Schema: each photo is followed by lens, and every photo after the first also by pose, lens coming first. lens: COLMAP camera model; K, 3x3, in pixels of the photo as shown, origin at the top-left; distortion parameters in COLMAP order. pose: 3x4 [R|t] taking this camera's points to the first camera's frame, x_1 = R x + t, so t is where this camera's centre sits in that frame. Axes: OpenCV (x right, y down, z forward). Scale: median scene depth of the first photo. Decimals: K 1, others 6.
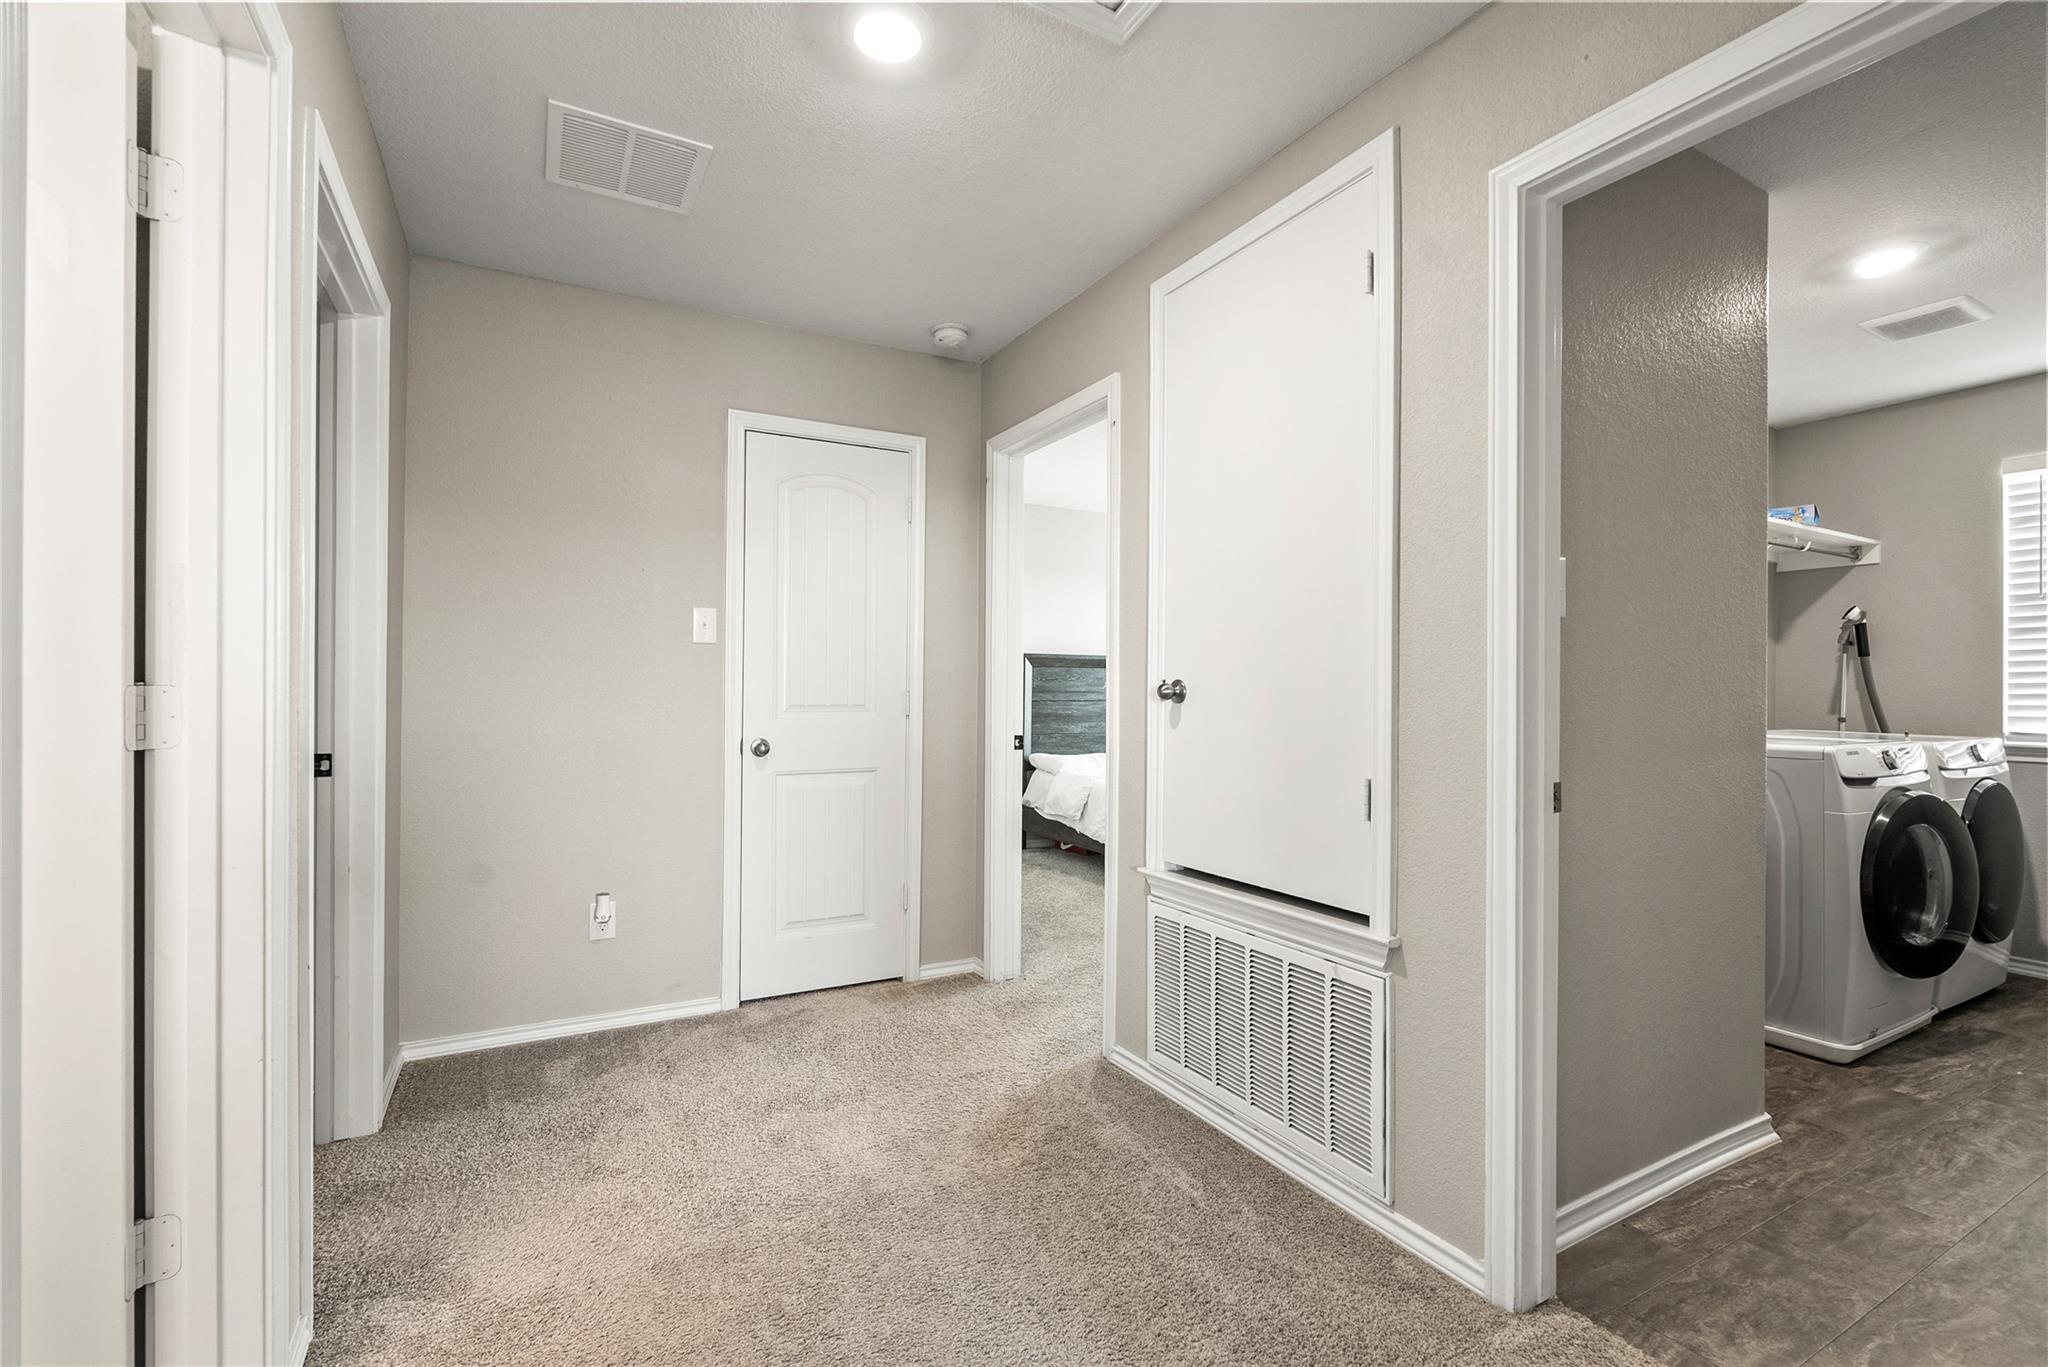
lens RADIAL K [[926.3, 0, 1002.3], [0, 926.3, 691.3], [0, 0, 1]] dist [0.002470, -0.001502]
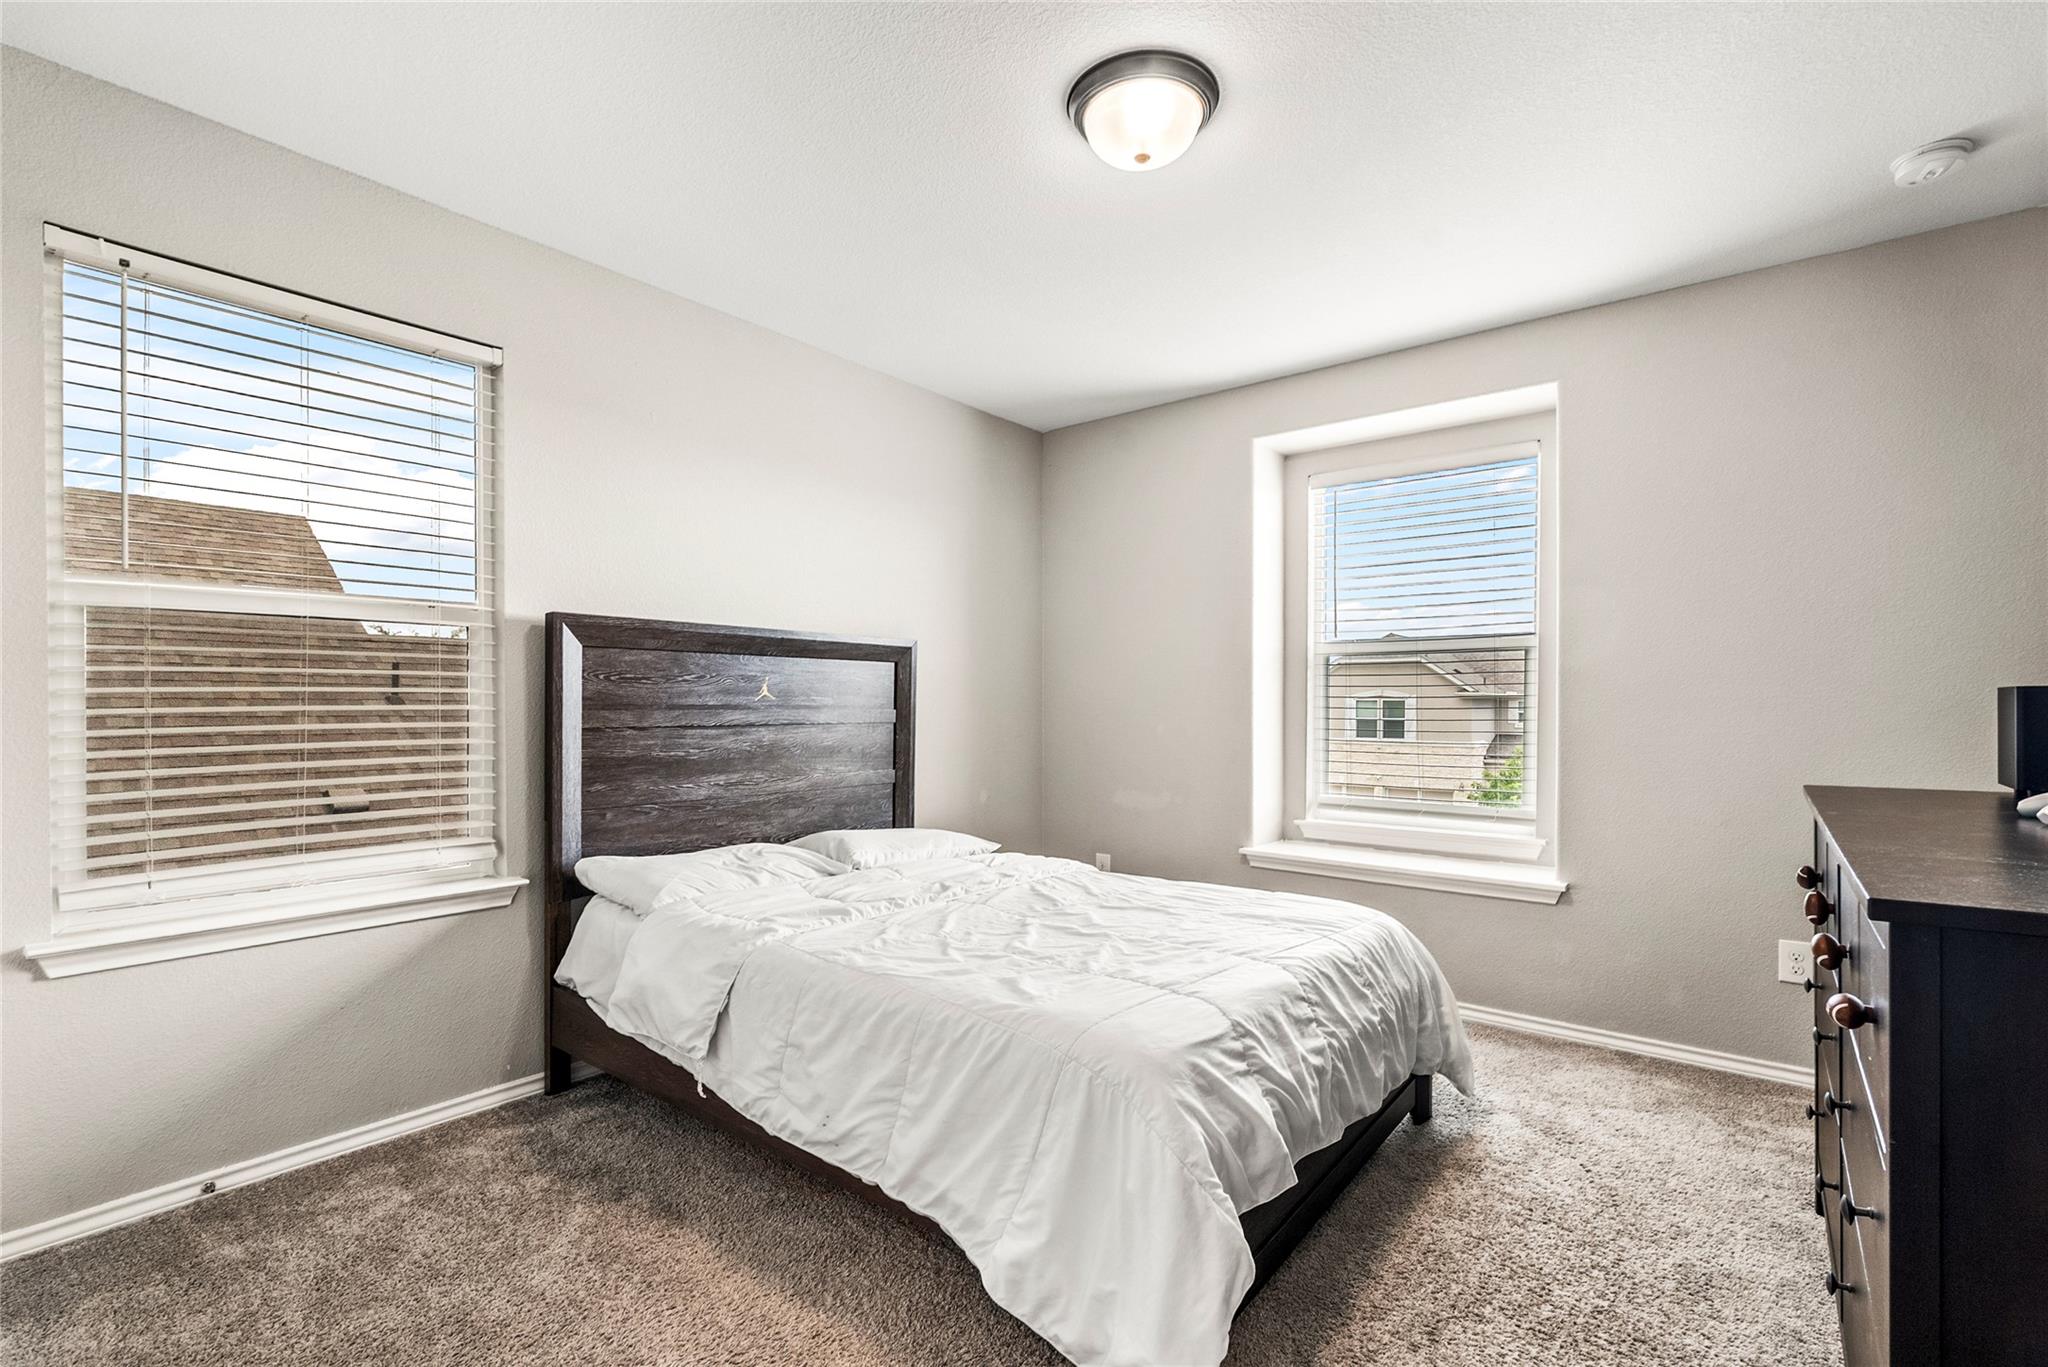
lens RADIAL K [[926.3, 0, 1015.6], [0, 926.3, 699.6], [0, 0, 1]] dist [0.002470, -0.001502]
pose [[0.917740, -0.005990, 0.397136, 0.044591], [0.005165, 0.999982, 0.003147, -0.003440], [-0.397148, -0.000837, 0.917754, 0.538430]]
